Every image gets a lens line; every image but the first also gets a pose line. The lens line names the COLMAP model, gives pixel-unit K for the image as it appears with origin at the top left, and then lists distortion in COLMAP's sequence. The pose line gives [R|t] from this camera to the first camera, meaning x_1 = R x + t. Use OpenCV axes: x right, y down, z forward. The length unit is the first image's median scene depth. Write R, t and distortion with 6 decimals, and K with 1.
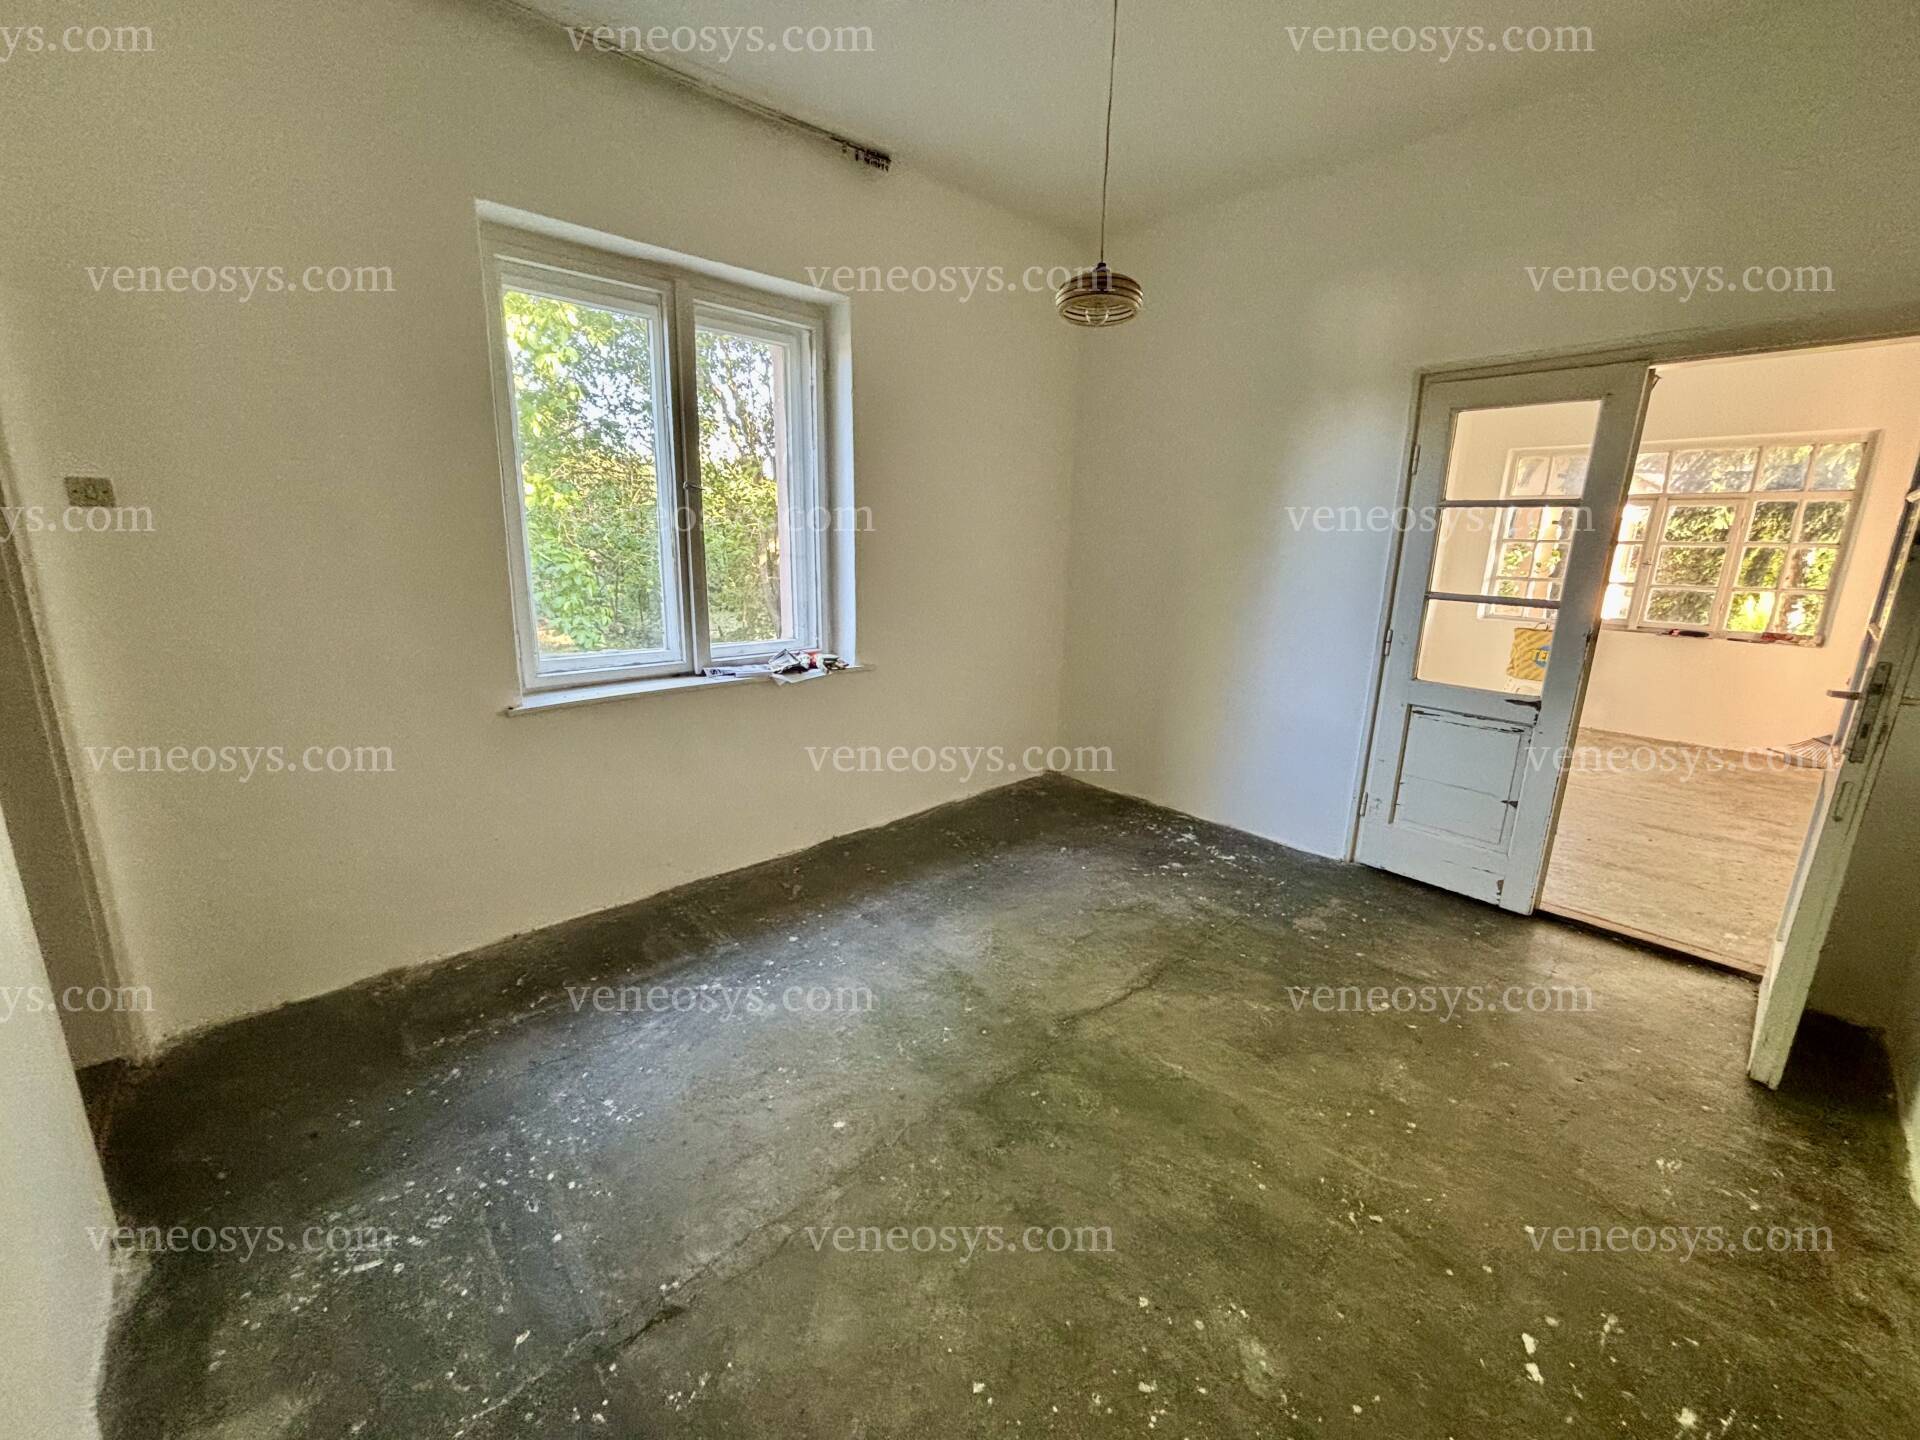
lens RADIAL K [[776.6, 0, 960.0], [0, 776.6, 720.0], [0, 0, 1]] dist [-0.001414, 0.000821]
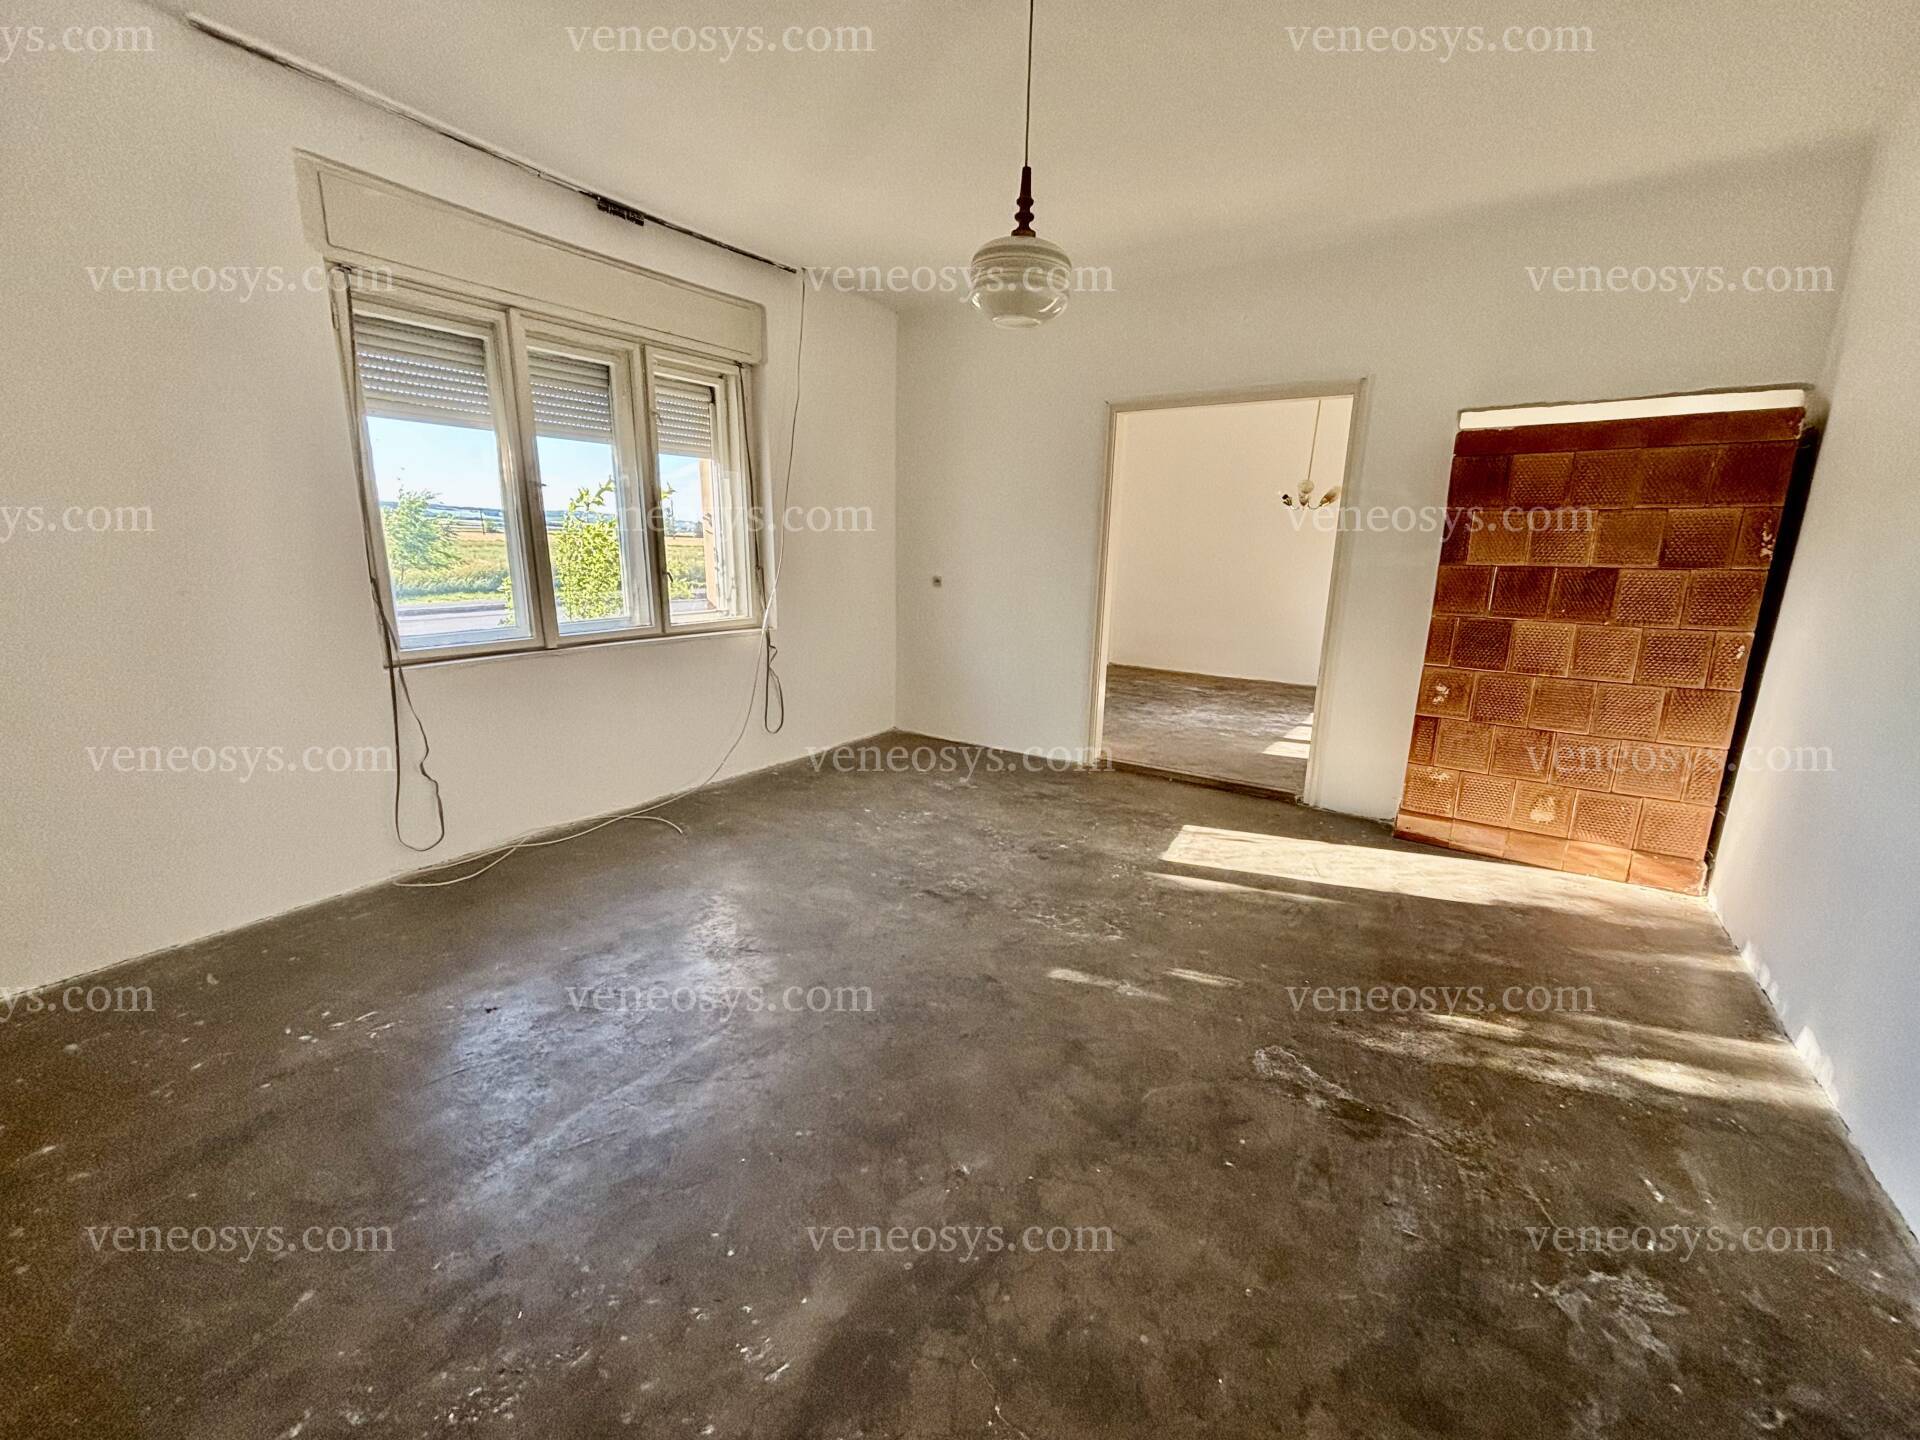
lens RADIAL K [[776.6, 0, 960.0], [0, 776.6, 720.0], [0, 0, 1]] dist [-0.001414, 0.000821]
pose [[1.000000, 0.000147, 0.000553, 0.926818], [-0.000147, 1.000000, 0.000207, -0.000588], [-0.000553, -0.000207, 1.000000, -0.000182]]
